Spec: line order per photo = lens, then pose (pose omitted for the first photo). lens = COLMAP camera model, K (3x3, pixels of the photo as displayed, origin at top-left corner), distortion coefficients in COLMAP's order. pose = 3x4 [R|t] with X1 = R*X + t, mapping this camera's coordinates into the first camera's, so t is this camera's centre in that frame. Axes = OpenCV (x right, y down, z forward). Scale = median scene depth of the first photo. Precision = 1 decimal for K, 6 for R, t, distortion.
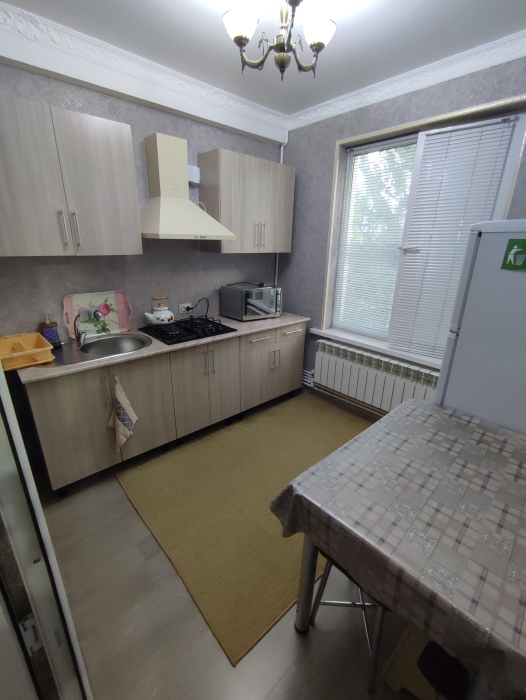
lens RADIAL K [[316.3, 0, 264.8], [0, 316.3, 351.3], [0, 0, 1]] dist [-0.008273, 0.005241]
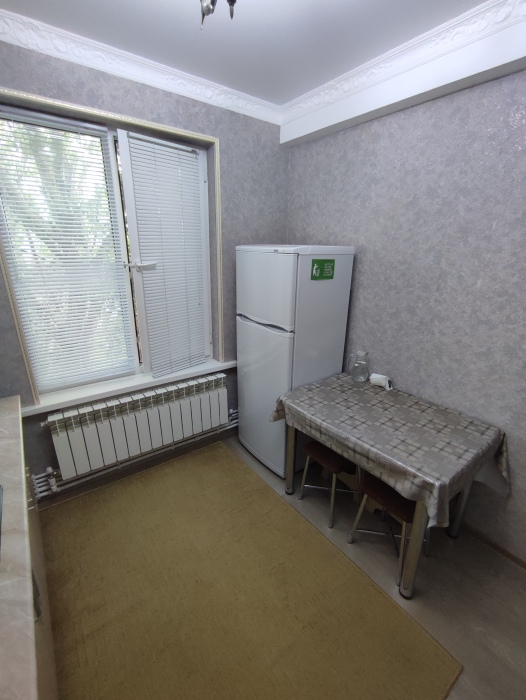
lens RADIAL K [[316.3, 0, 266.4], [0, 316.3, 351.2], [0, 0, 1]] dist [-0.008273, 0.005241]
pose [[0.099541, -0.334067, 0.937278, -0.456962], [0.317115, 0.903490, 0.288346, -0.284877], [-0.943149, 0.268523, 0.195872, 0.636248]]
